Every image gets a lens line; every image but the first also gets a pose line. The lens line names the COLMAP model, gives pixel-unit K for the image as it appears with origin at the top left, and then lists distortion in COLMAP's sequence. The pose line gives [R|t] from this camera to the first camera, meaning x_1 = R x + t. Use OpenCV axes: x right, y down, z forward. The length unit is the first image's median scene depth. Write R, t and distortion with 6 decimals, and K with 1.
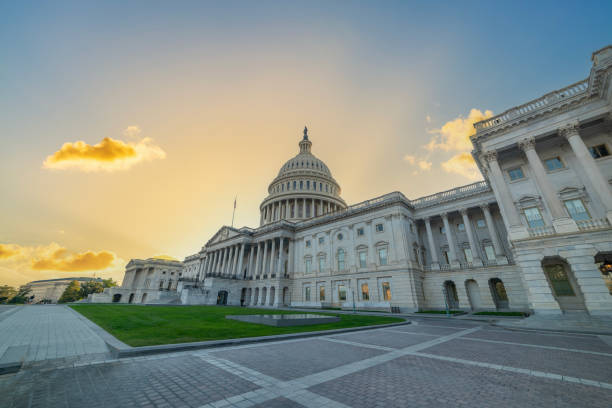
lens RADIAL K [[231.6, 0, 305.6], [0, 231.6, 197.4], [0, 0, 1]] dist [-0.010453, 0.000136]
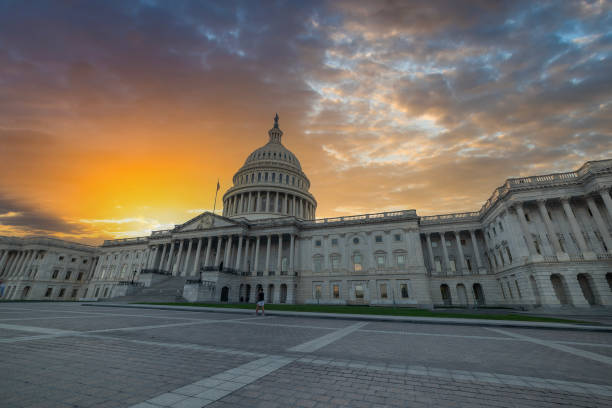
lens RADIAL K [[251.6, 0, 304.1], [0, 251.6, 200.2], [0, 0, 1]] dist [-0.008304, 0.000887]
pose [[0.906440, 0.158484, 0.391471, -0.566619], [-0.177105, 0.984123, 0.011666, 0.011701], [-0.383407, -0.079906, 0.920116, 0.019868]]
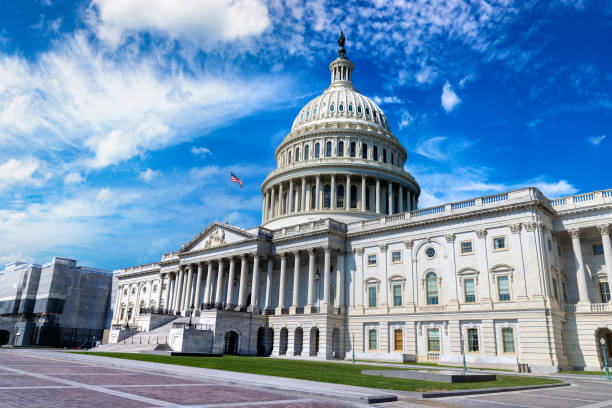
lens RADIAL K [[468.3, 0, 305.7], [0, 468.3, 191.4], [0, 0, 1]] dist [0.002167, 0.009959]
pose [[0.999485, 0.027708, 0.016159, -0.209519], [-0.029181, 0.994620, 0.099395, -0.108358], [-0.013318, -0.099815, 0.994917, -0.228103]]
